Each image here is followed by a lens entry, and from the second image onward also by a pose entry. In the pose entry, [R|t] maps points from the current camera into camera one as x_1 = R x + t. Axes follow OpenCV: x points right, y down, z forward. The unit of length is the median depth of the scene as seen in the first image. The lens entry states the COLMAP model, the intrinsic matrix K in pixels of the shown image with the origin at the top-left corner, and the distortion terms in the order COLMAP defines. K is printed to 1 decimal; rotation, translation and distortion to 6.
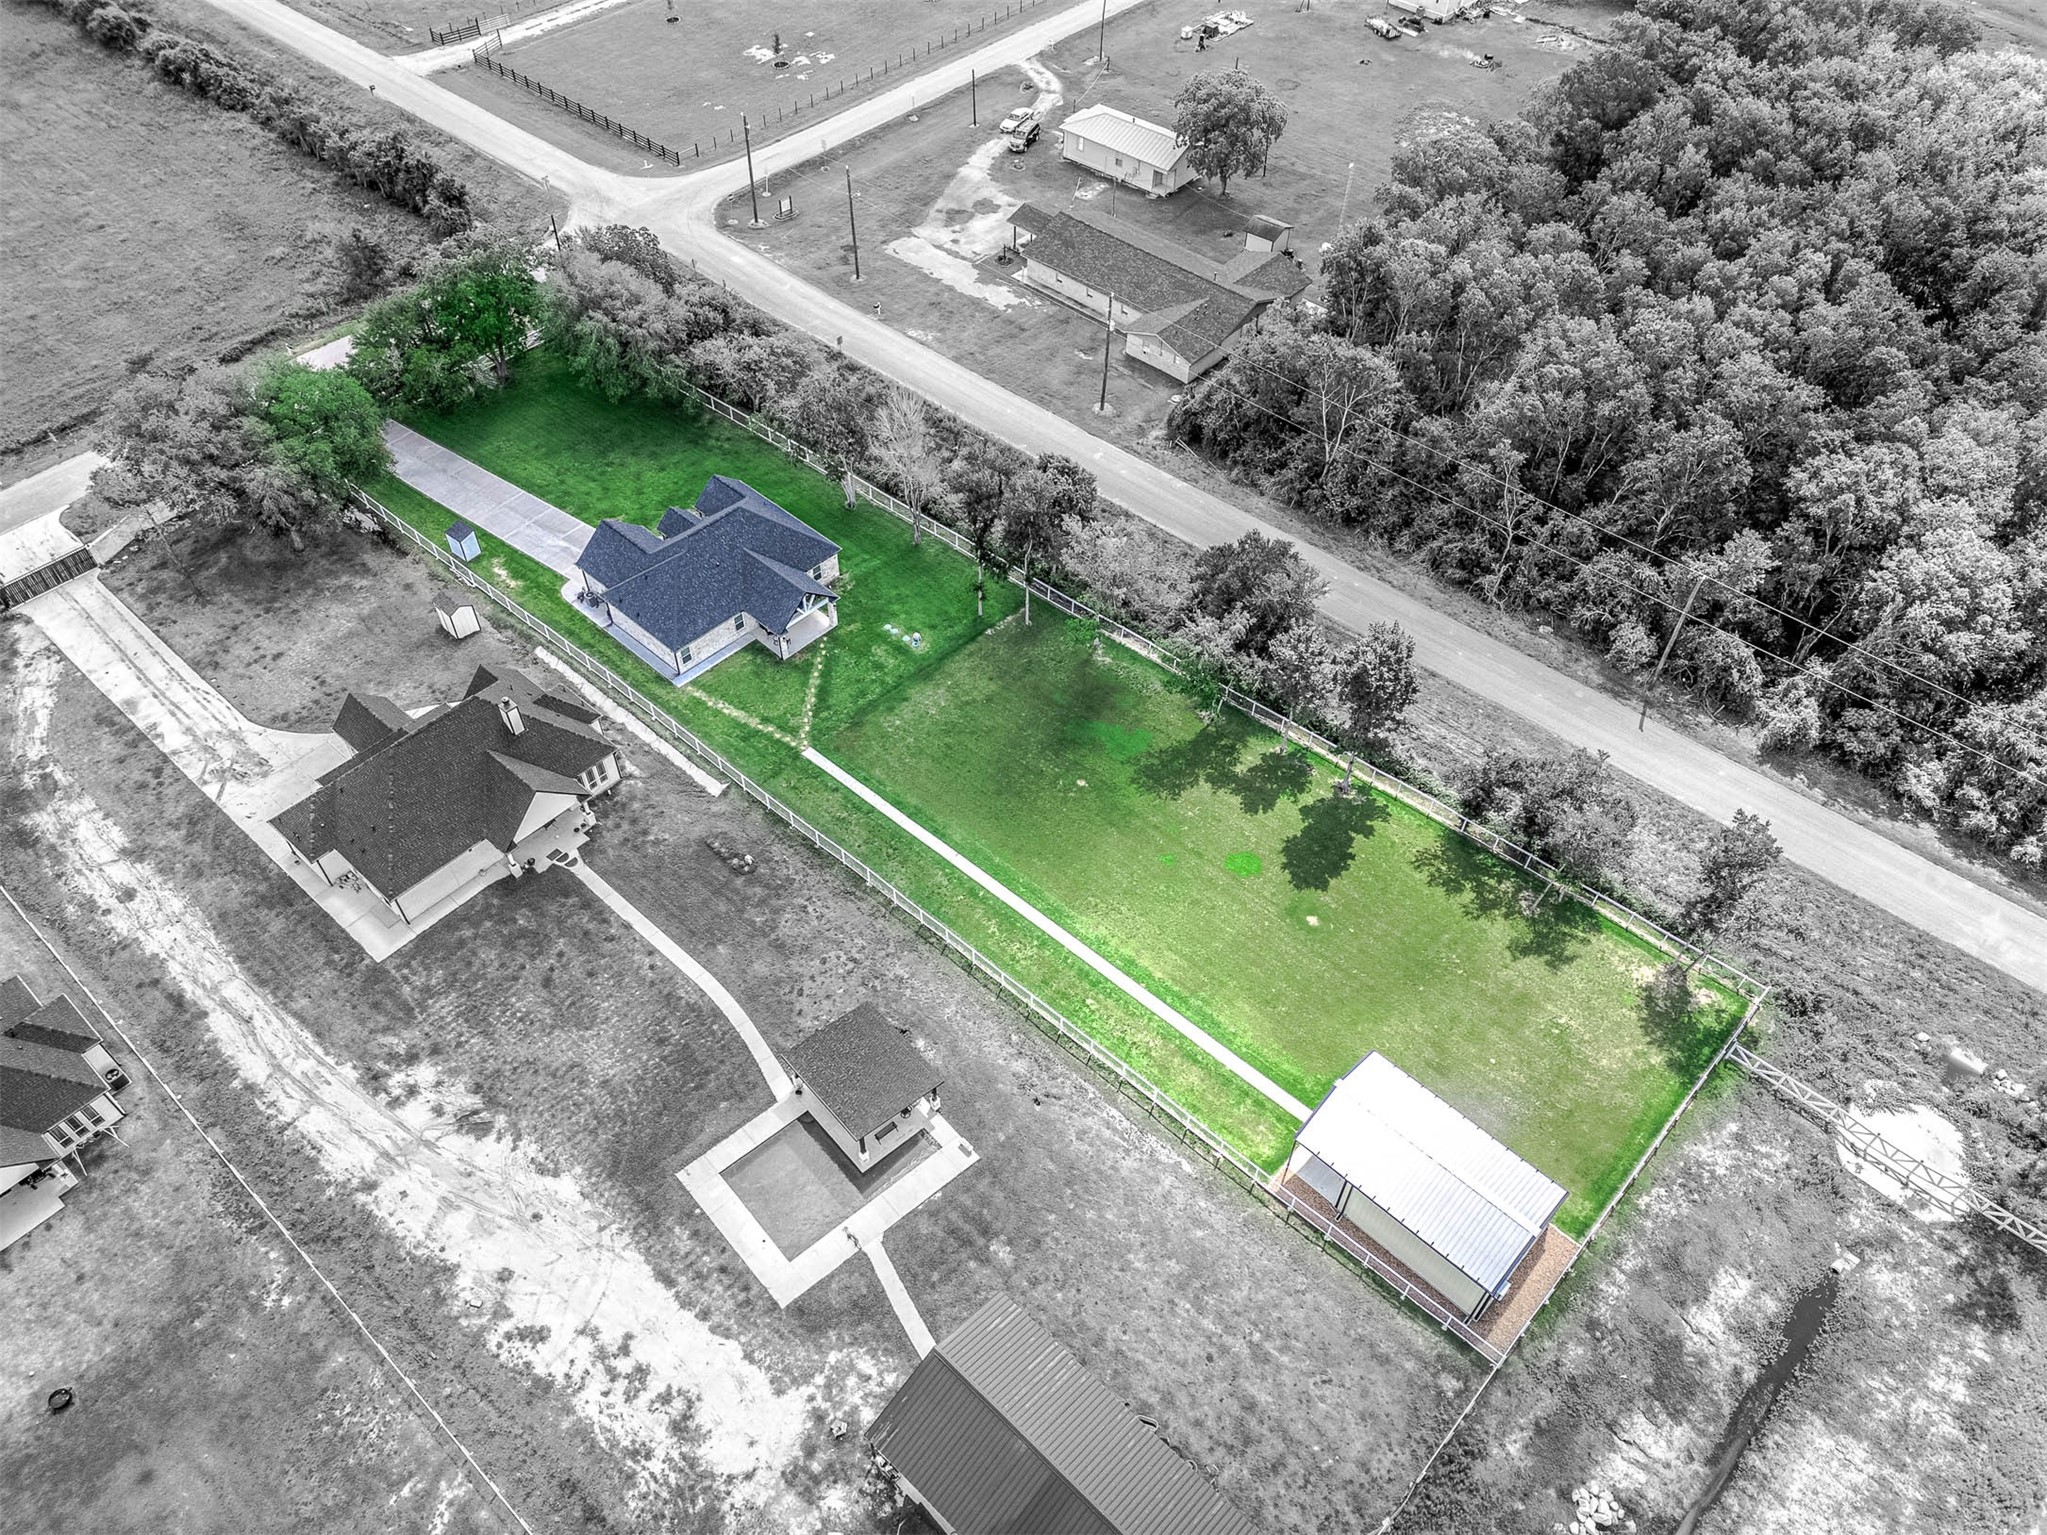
lens RADIAL K [[1467.2, 0, 1037.3], [0, 1467.2, 780.6], [0, 0, 1]] dist [0.073762, -0.075124]
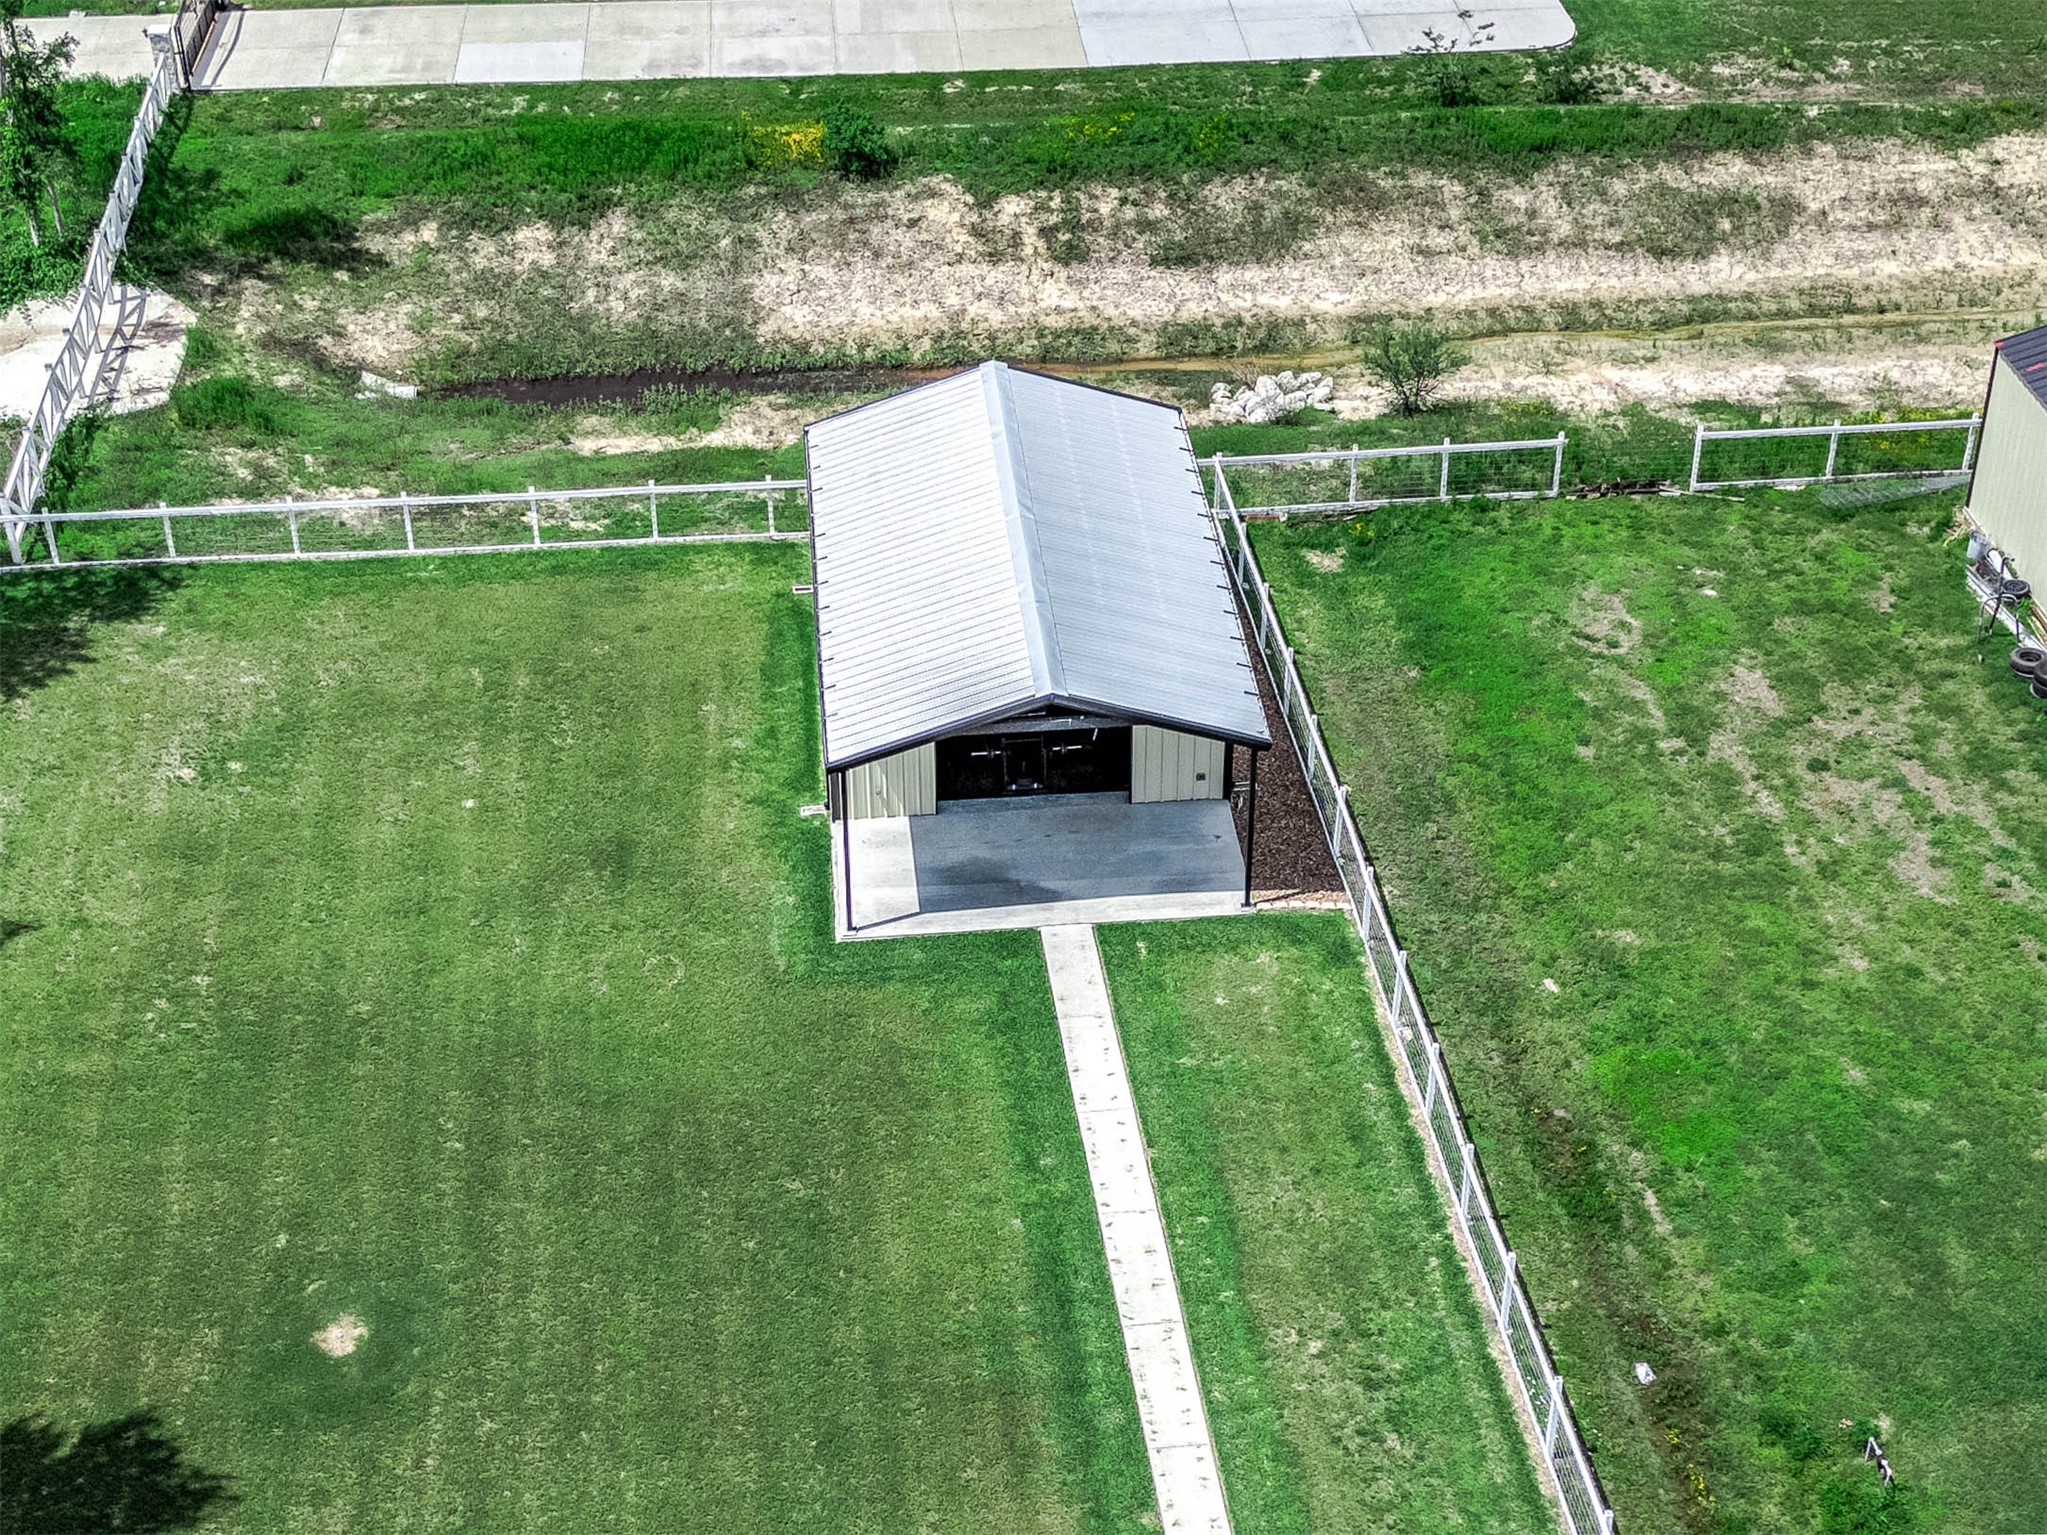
lens RADIAL K [[2917.9, 0, 1061.9], [0, 2917.9, 767.5], [0, 0, 1]] dist [0.160242, -0.429307]
pose [[-0.755276, -0.380732, 0.533480, -0.110536], [0.483559, 0.225738, 0.845703, -0.268049], [-0.442413, 0.896708, 0.013612, 0.903198]]
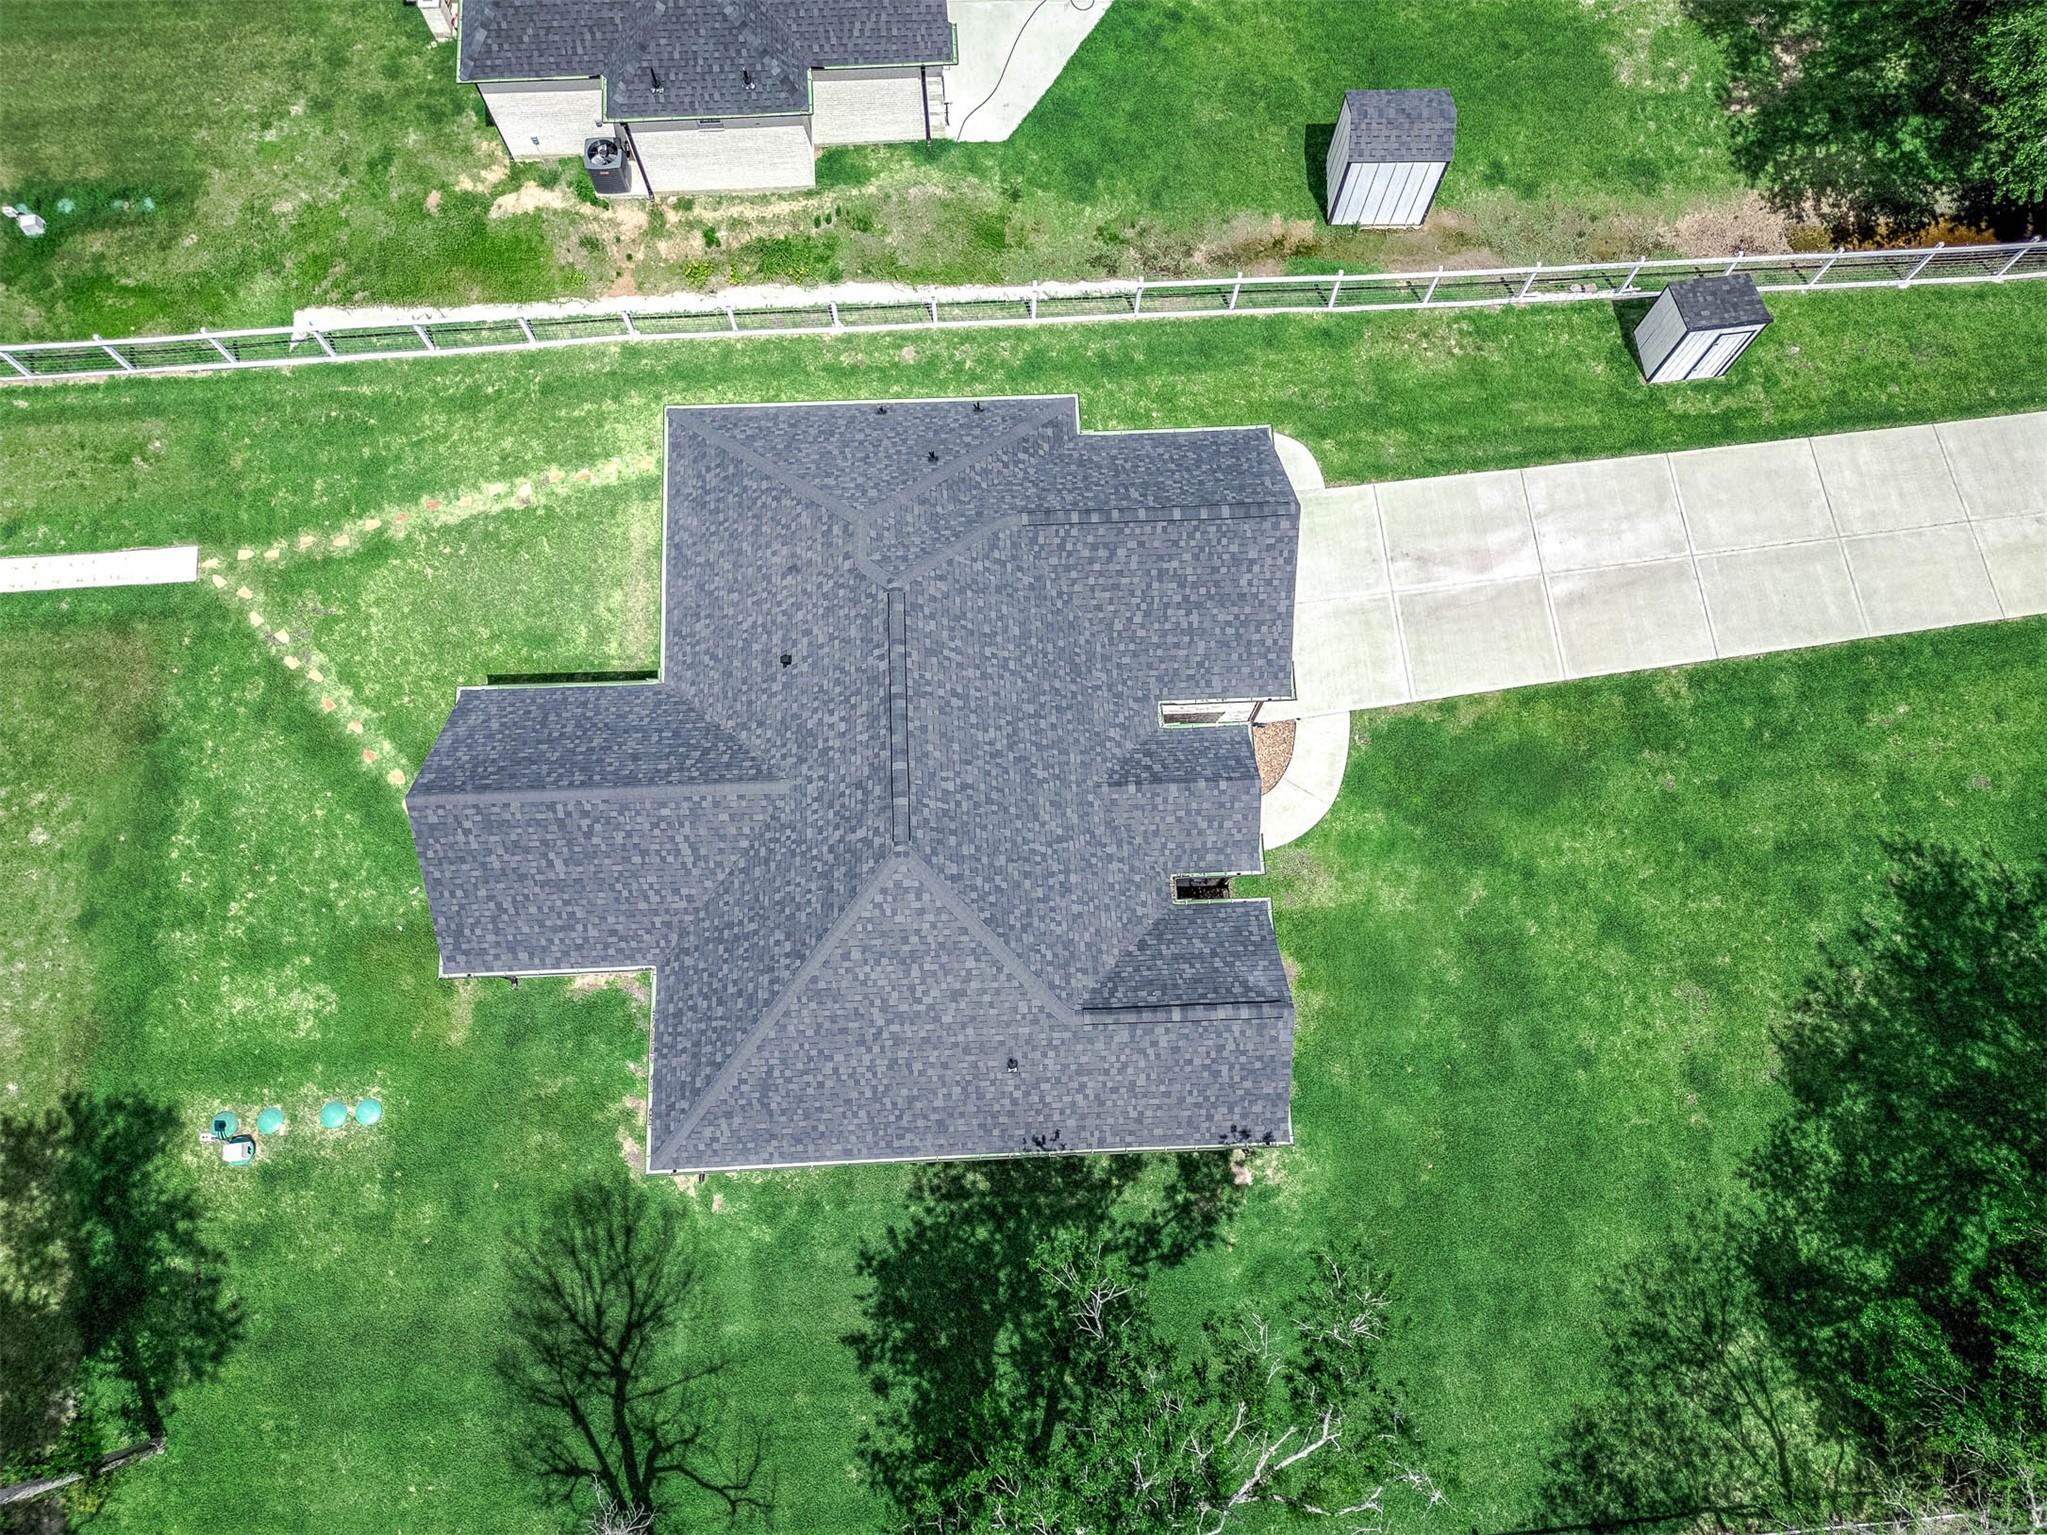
lens RADIAL K [[1467.2, 0, 1037.3], [0, 1467.2, 780.6], [0, 0, 1]] dist [0.073762, -0.075124]
pose [[-0.704413, 0.678684, -0.207825, -0.214801], [-0.547514, -0.333221, 0.767588, -0.451220], [0.451698, 0.654486, 0.606314, 1.048647]]
